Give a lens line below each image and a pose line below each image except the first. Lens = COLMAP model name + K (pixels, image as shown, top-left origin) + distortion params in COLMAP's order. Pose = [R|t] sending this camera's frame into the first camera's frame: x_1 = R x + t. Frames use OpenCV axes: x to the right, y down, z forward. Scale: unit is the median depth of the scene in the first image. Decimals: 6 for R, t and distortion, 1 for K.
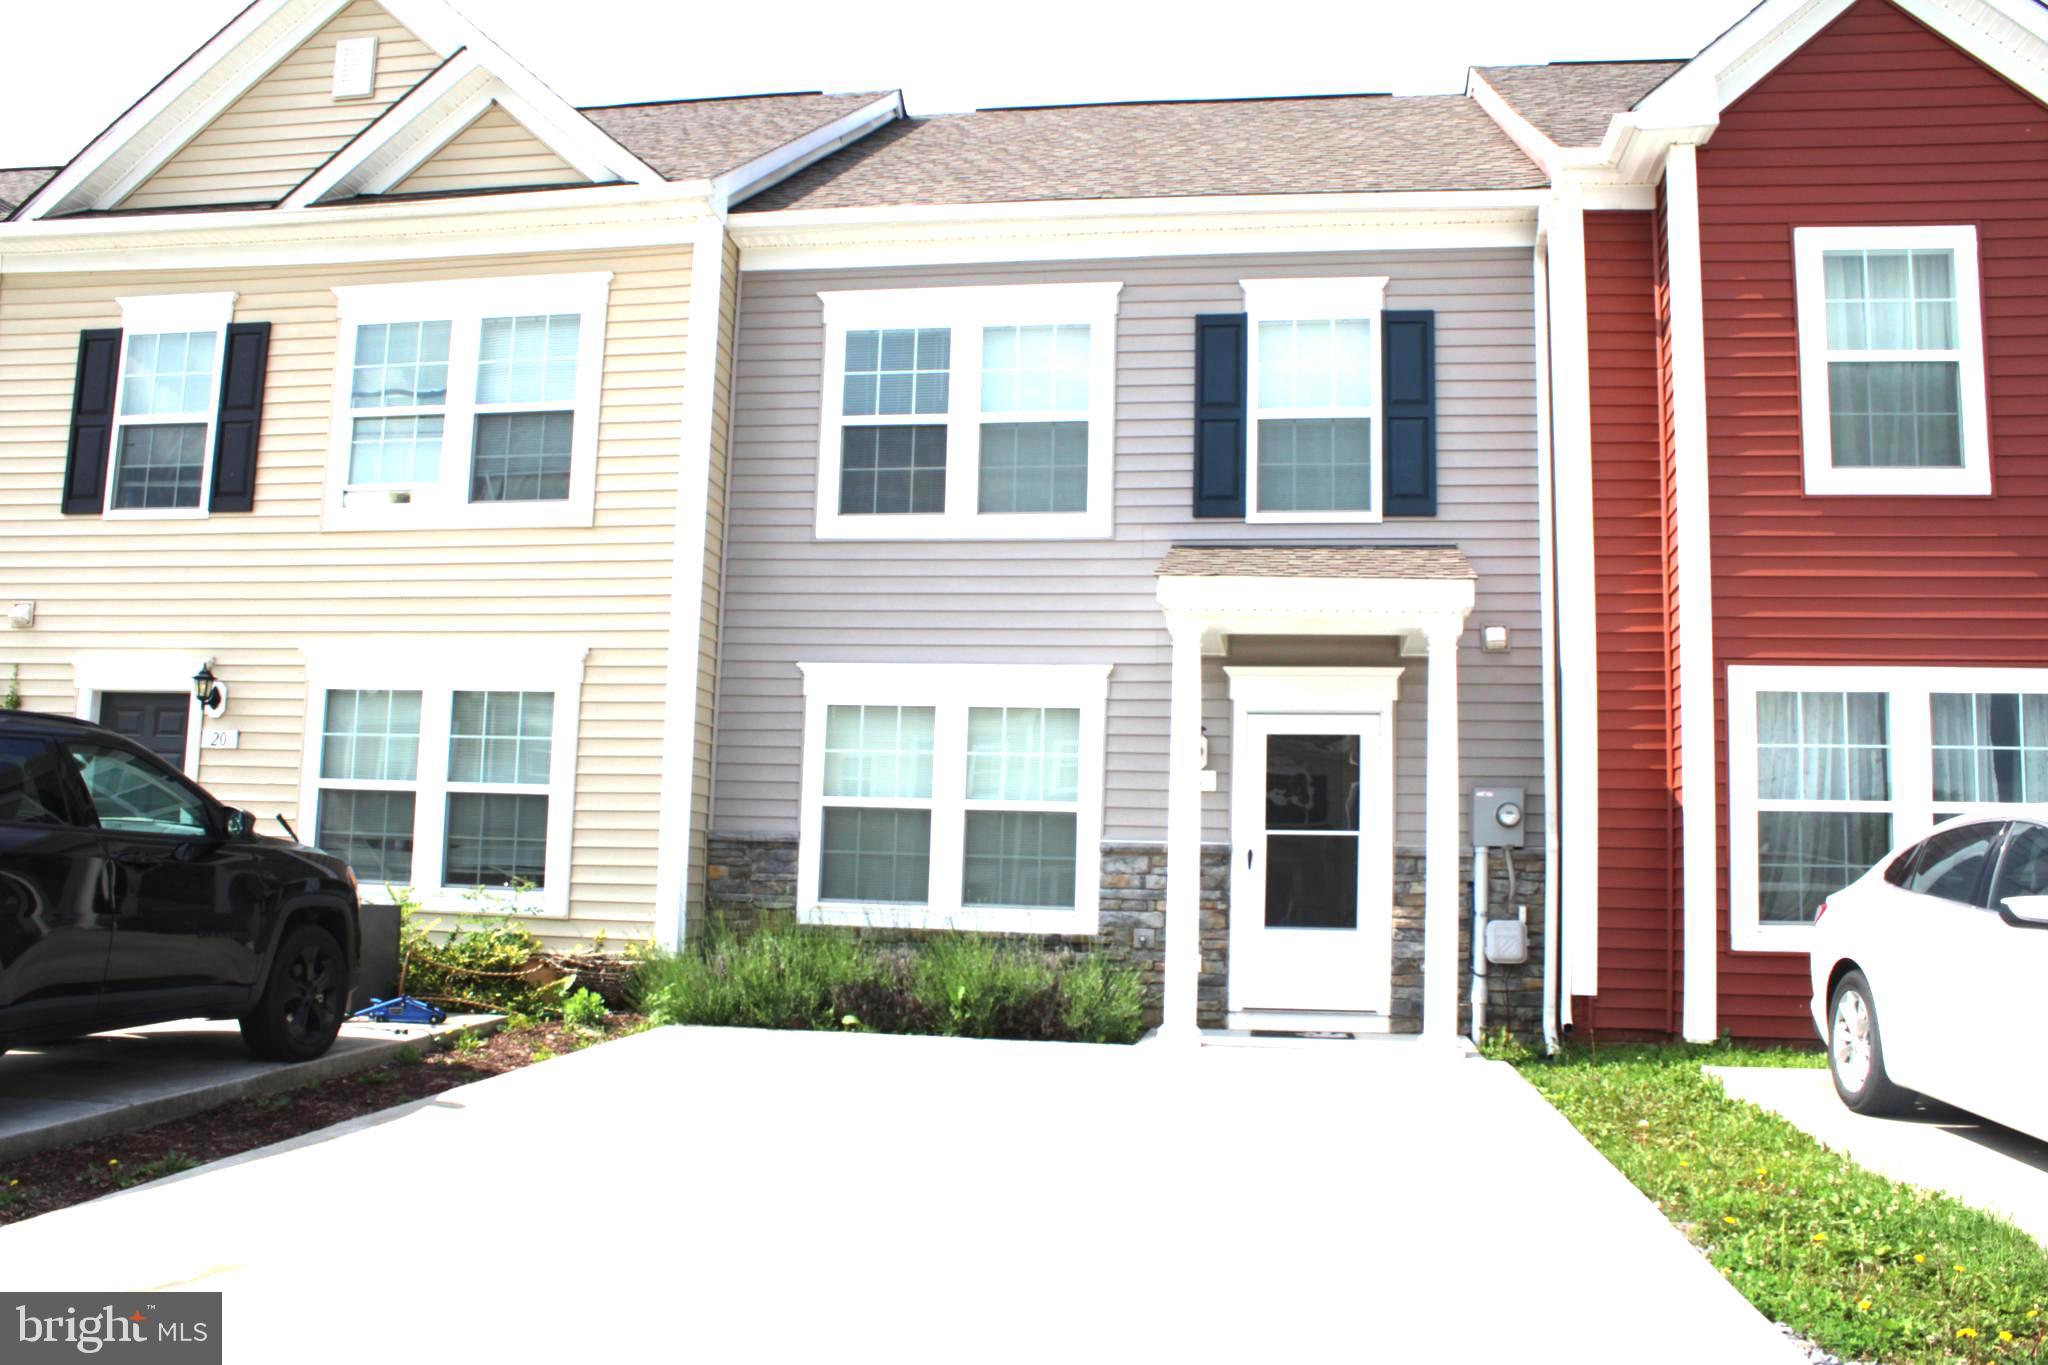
lens RADIAL K [[1765.5, 0, 1025.0], [0, 1765.5, 652.4], [0, 0, 1]] dist [-0.143235, 0.123871]
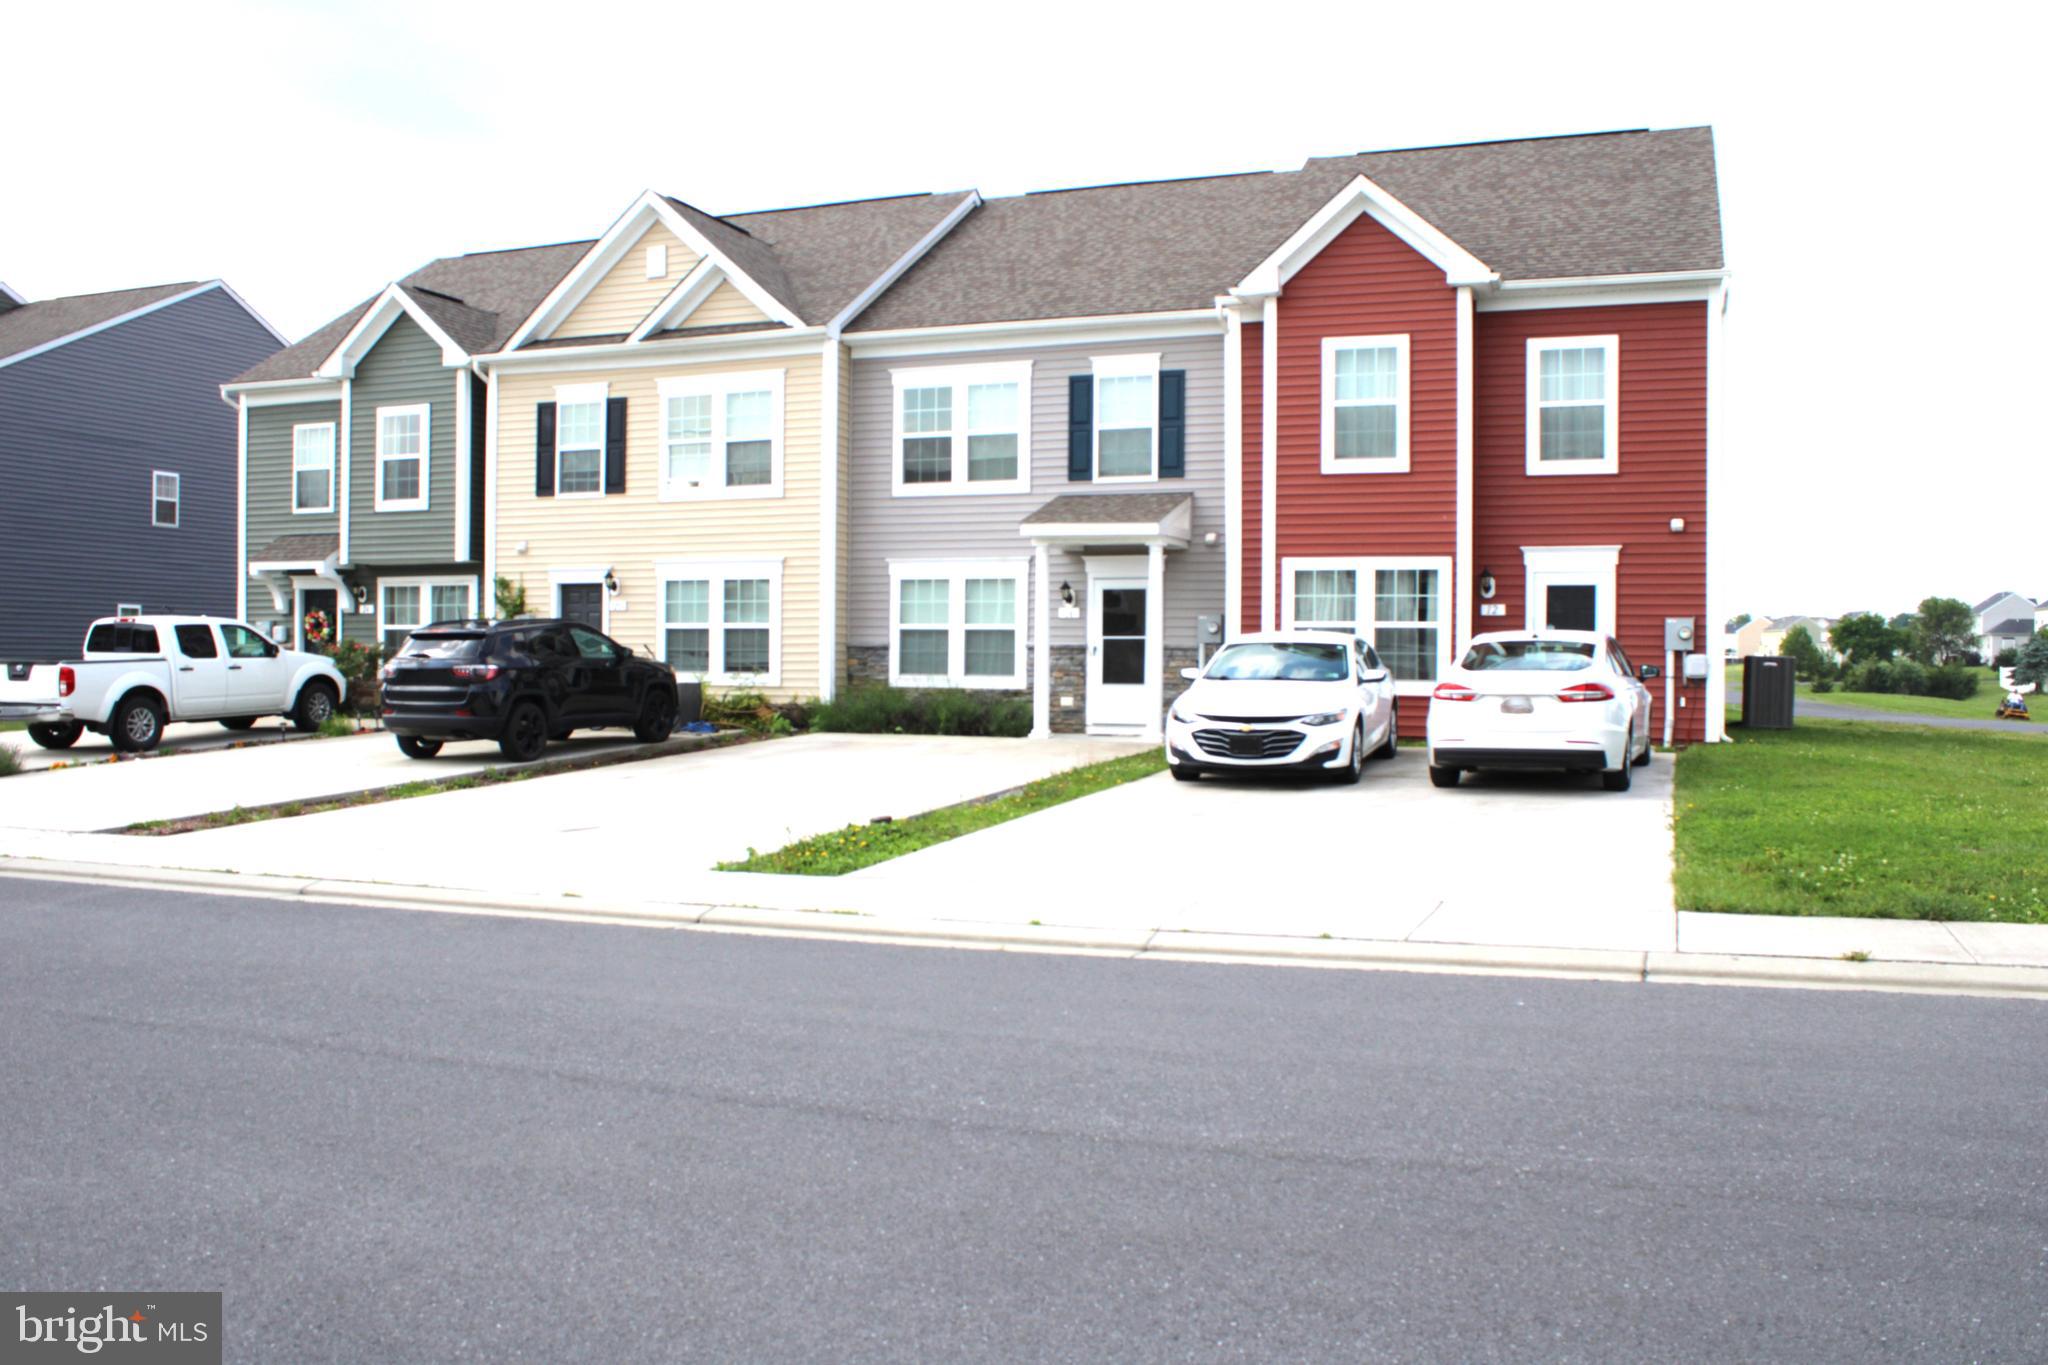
lens RADIAL K [[1765.5, 0, 1025.0], [0, 1765.5, 652.4], [0, 0, 1]] dist [-0.143235, 0.123871]
pose [[0.977509, -0.022045, -0.209739, 0.460856], [0.047695, 0.991863, 0.118037, -0.122004], [0.205430, -0.125386, 0.970606, -0.972393]]
